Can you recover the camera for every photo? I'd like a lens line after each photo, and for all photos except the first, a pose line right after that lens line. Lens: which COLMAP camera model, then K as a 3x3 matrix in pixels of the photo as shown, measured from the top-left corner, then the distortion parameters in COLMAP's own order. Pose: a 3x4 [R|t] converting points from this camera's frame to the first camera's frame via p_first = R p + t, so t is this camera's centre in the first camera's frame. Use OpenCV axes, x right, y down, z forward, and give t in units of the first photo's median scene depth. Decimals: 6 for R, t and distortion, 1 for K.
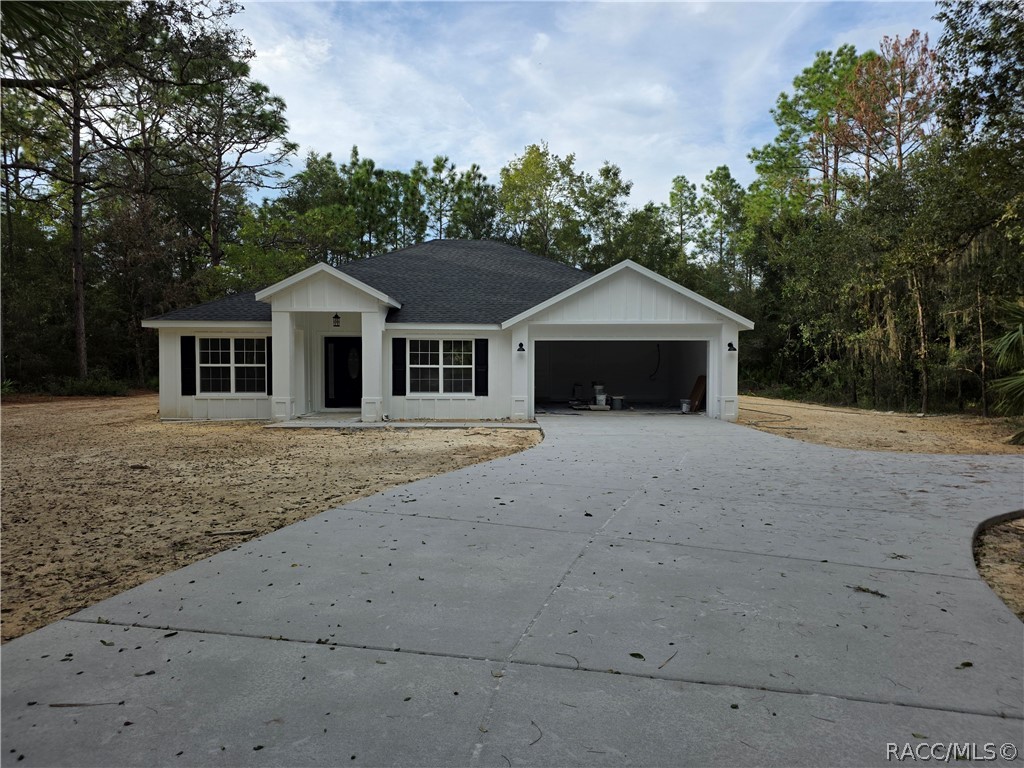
lens RADIAL K [[677.9, 0, 512.0], [0, 677.9, 384.0], [0, 0, 1]] dist [0.069770, -0.045543]
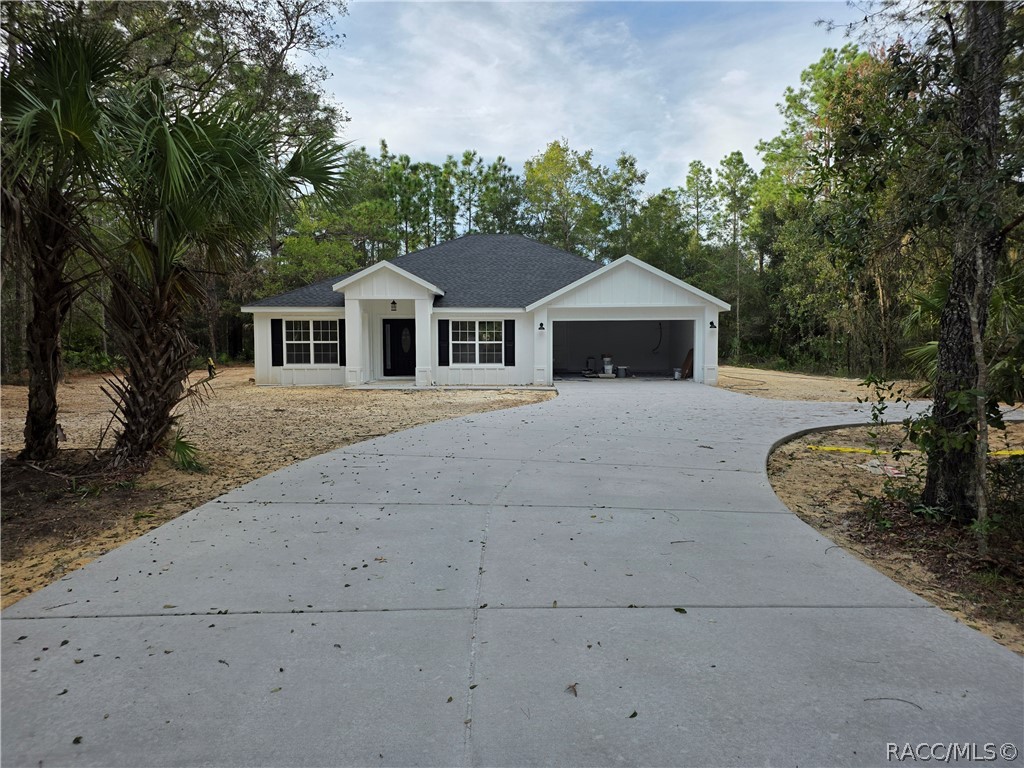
lens RADIAL K [[677.9, 0, 512.0], [0, 677.9, 384.0], [0, 0, 1]] dist [0.069770, -0.045543]
pose [[0.999328, -0.002895, -0.036545, 0.003936], [0.004048, 0.999495, 0.031533, 0.010507], [0.036435, -0.031660, 0.998834, -0.218528]]
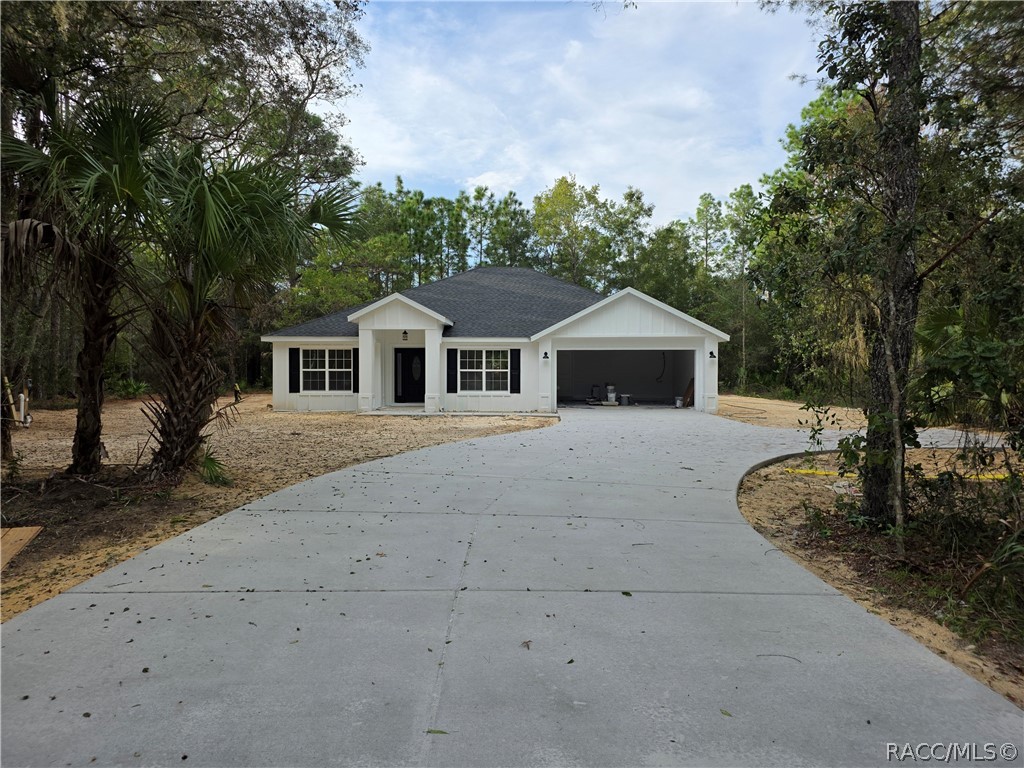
lens RADIAL K [[673.3, 0, 502.4], [0, 673.3, 386.7], [0, 0, 1]] dist [0.101079, -0.100086]
pose [[0.997666, 0.000496, -0.068279, 0.016466], [-0.000920, 0.999980, -0.006184, 0.011704], [0.068275, 0.006233, 0.997647, -0.255456]]
